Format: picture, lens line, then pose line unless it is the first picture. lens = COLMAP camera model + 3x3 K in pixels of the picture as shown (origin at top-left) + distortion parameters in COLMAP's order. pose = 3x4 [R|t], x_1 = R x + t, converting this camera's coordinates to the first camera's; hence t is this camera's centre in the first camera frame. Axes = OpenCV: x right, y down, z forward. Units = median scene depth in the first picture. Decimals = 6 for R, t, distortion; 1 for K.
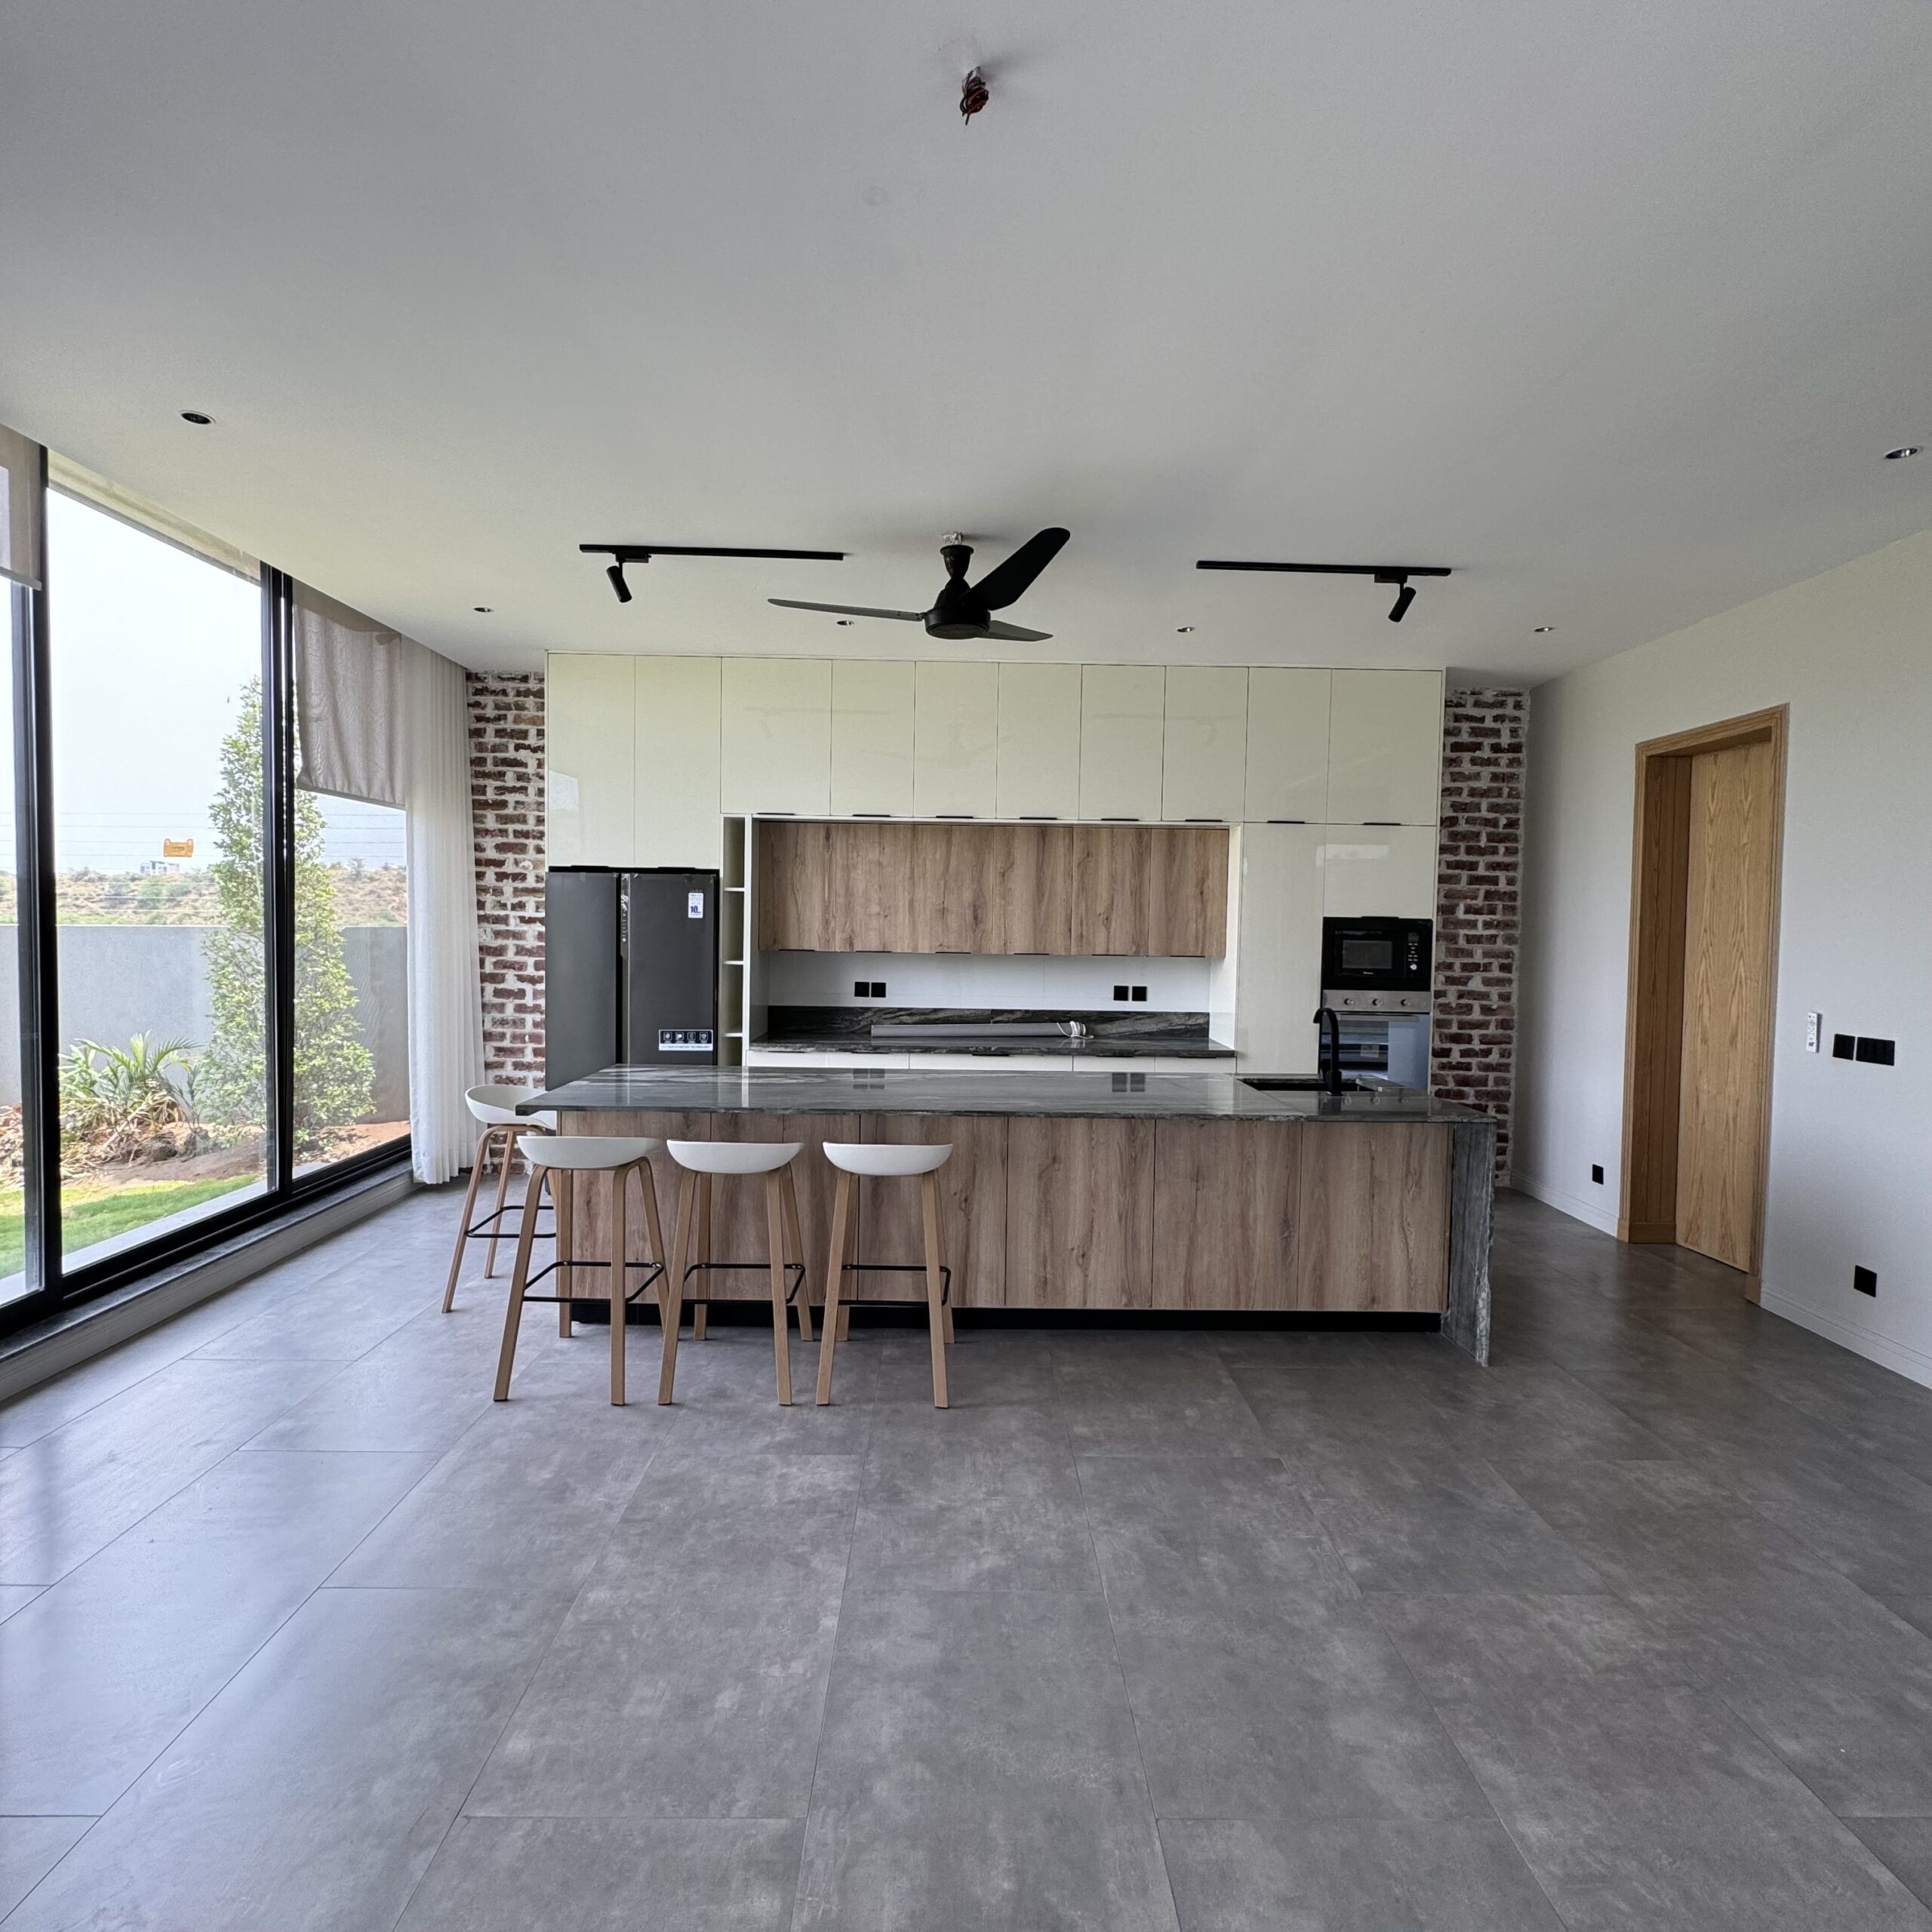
lens RADIAL K [[1034.4, 0, 963.3], [0, 1034.4, 957.1], [0, 0, 1]] dist [0.001475, -0.002193]
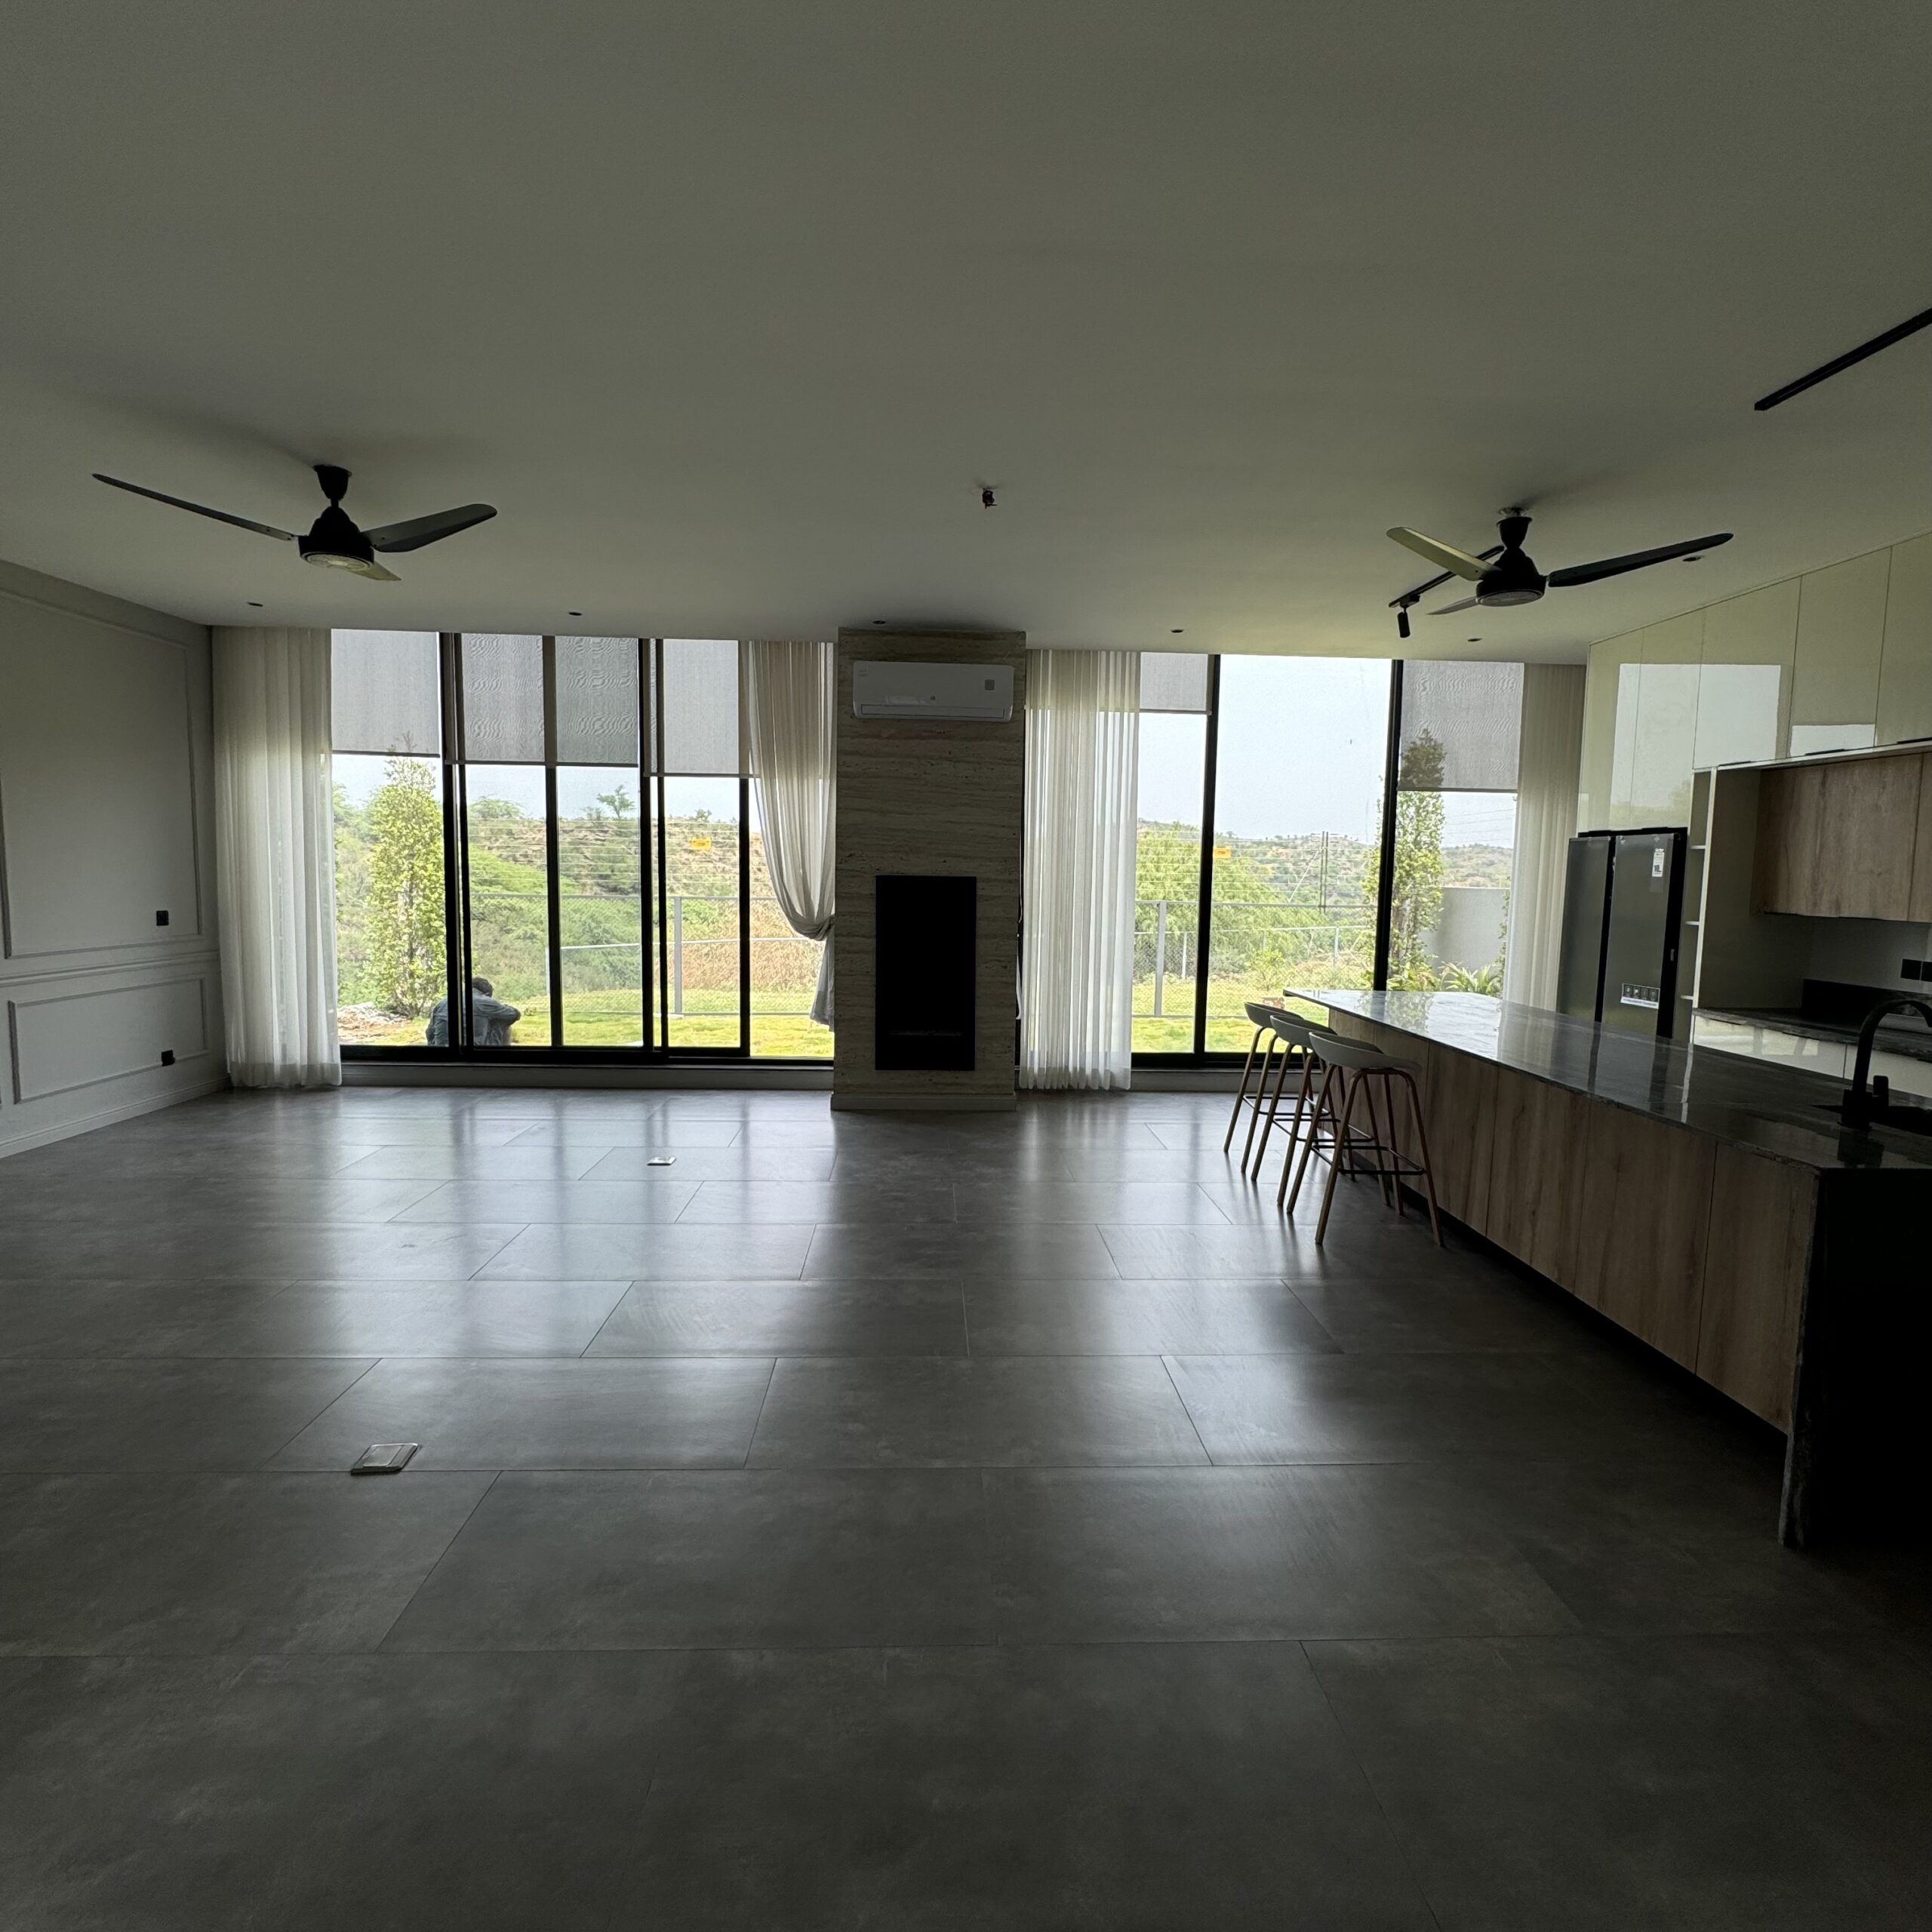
lens RADIAL K [[1034.4, 0, 967.5], [0, 1034.4, 971.8], [0, 0, 1]] dist [0.001475, -0.002193]
pose [[0.021298, 0.082282, -0.996381, 0.745921], [-0.050381, 0.995430, 0.081127, 0.006401], [0.998503, 0.048471, 0.025346, 0.303038]]
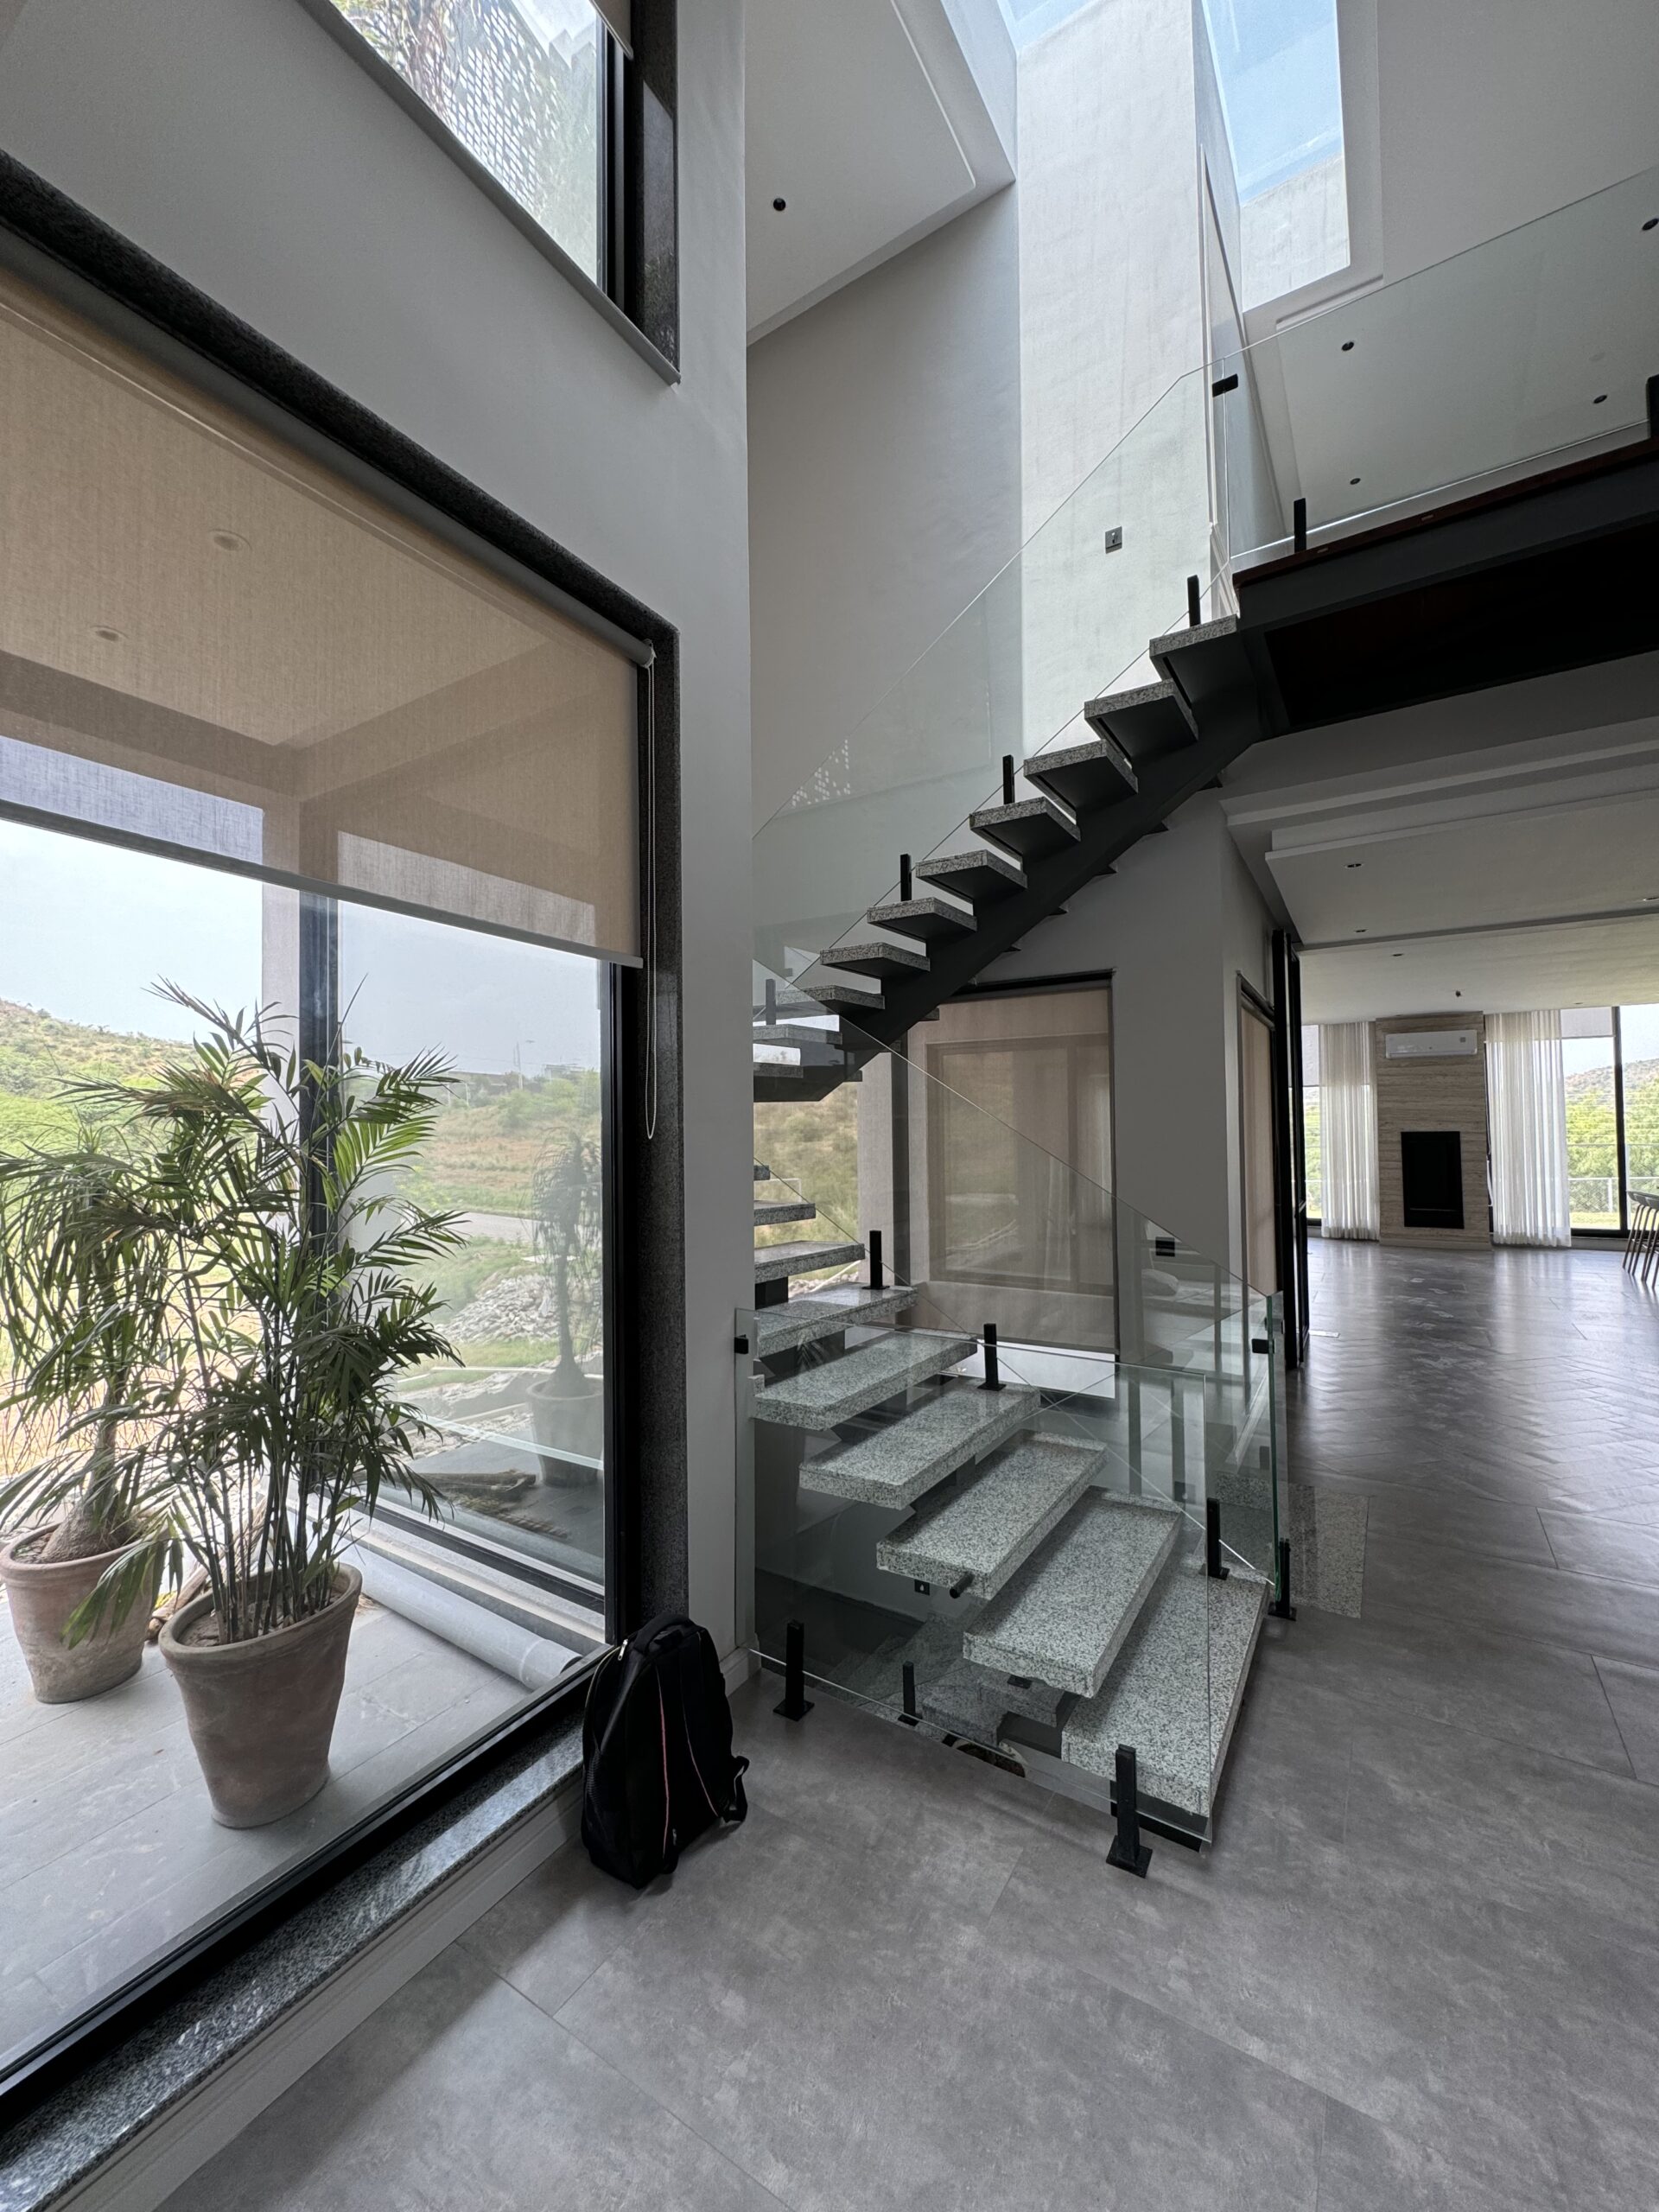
lens RADIAL K [[883.8, 0, 831.5], [0, 883.8, 1104.2], [0, 0, 1]] dist [-0.003288, 0.000617]
pose [[-0.555877, -0.031344, -0.830673, 2.103495], [-0.025509, 0.999461, -0.020643, 0.009538], [0.830873, 0.009715, -0.556377, 0.264361]]
